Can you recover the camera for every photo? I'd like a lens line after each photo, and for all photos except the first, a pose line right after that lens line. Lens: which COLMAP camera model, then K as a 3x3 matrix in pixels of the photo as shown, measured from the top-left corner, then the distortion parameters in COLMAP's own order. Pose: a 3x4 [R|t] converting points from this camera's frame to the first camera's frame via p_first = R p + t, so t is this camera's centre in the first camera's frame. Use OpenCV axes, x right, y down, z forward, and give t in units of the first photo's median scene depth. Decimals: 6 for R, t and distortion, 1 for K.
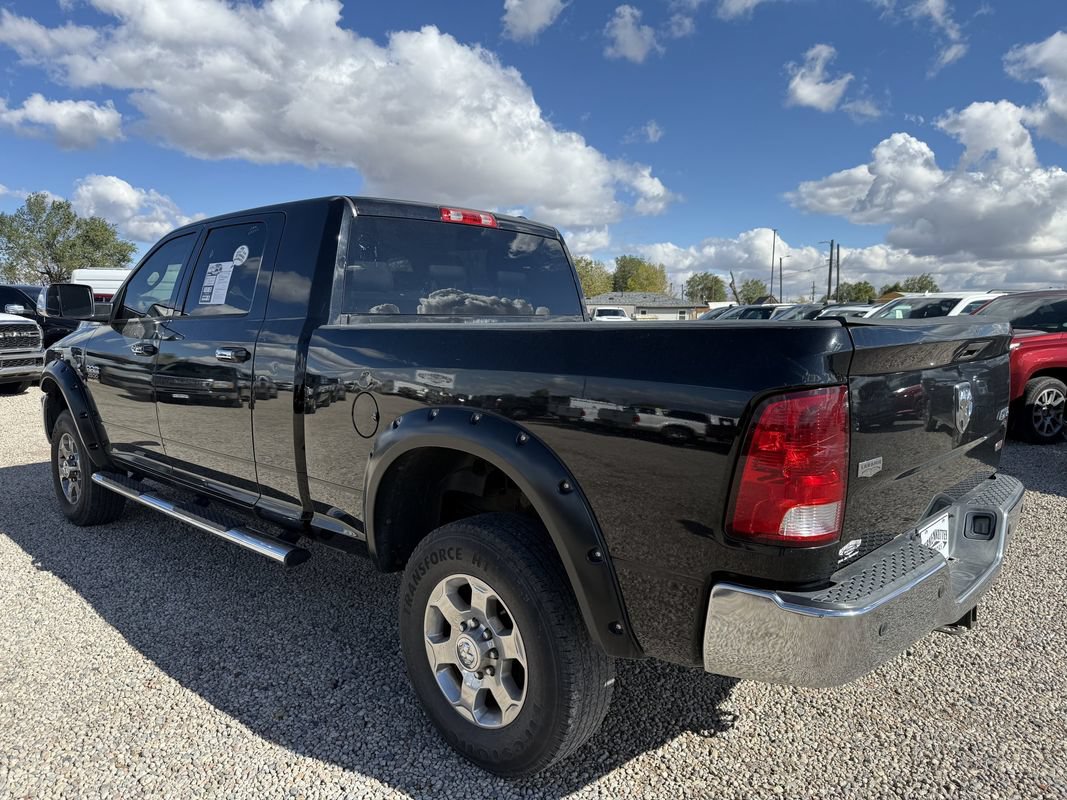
lens RADIAL K [[826.0, 0, 533.5], [0, 826.0, 400.0], [0, 0, 1]] dist [0.032341, -0.041262]
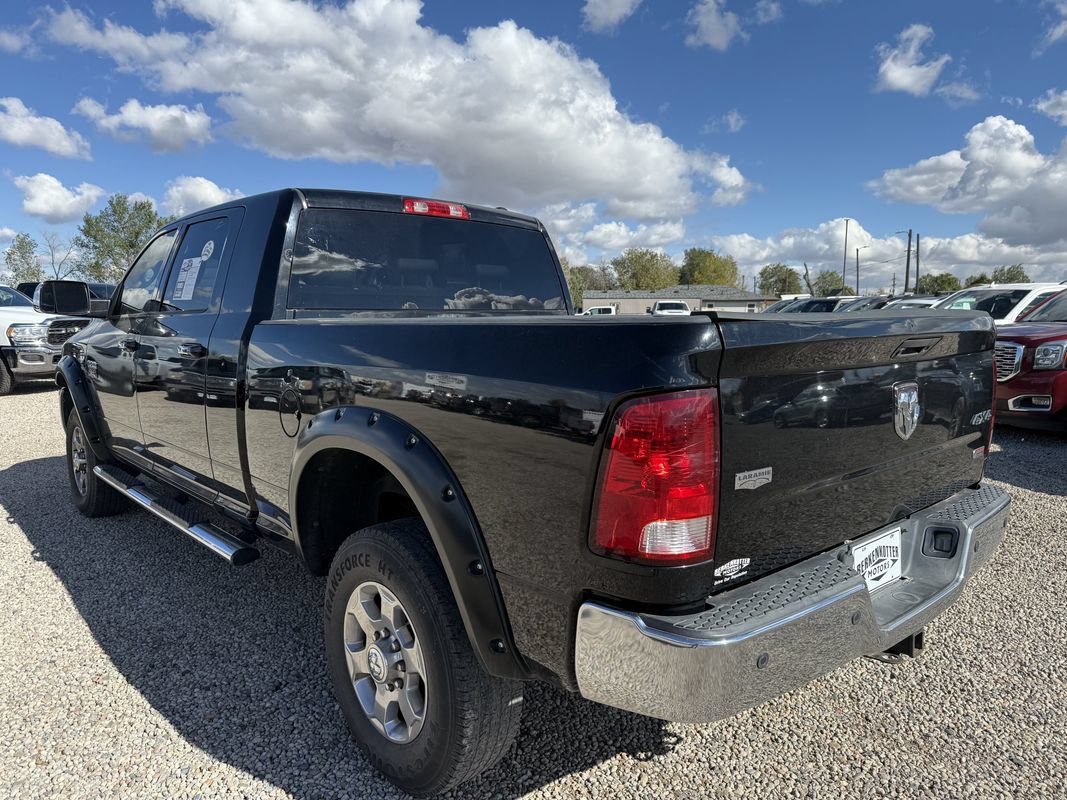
lens RADIAL K [[829.5, 0, 533.5], [0, 829.5, 400.0], [0, 0, 1]] dist [0.007773, -0.008218]
pose [[0.995635, 0.006733, -0.093092, 0.094710], [-0.006097, 0.999956, 0.007113, -0.003493], [0.093136, -0.006515, 0.995632, 0.032382]]
